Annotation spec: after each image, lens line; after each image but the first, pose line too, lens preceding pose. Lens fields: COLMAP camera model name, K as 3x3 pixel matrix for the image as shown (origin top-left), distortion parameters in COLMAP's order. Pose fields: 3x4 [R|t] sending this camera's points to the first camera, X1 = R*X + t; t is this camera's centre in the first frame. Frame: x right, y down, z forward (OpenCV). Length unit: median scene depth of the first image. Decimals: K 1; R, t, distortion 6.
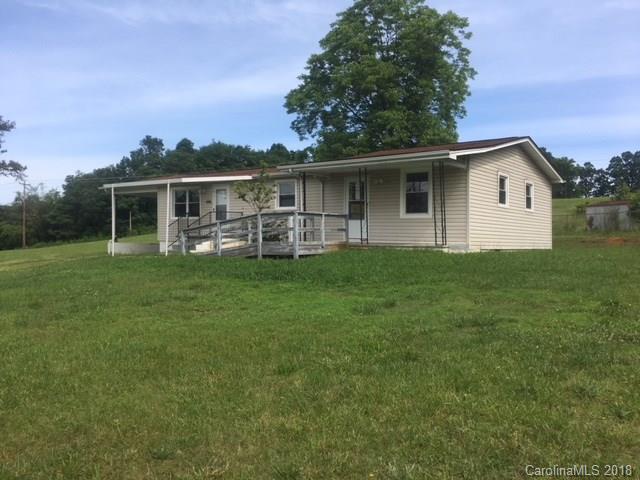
lens RADIAL K [[563.0, 0, 320.0], [0, 563.0, 240.0], [0, 0, 1]] dist [0.144869, -0.256430]
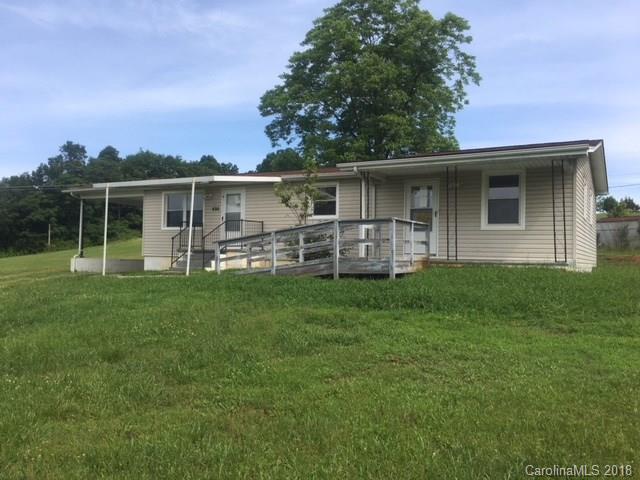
lens RADIAL K [[563.0, 0, 320.0], [0, 563.0, 240.0], [0, 0, 1]] dist [0.144869, -0.256430]
pose [[0.988759, 0.008286, 0.149286, -0.106090], [-0.003846, 0.999542, -0.030009, 0.001399], [-0.149467, 0.029098, 0.988339, 0.101484]]
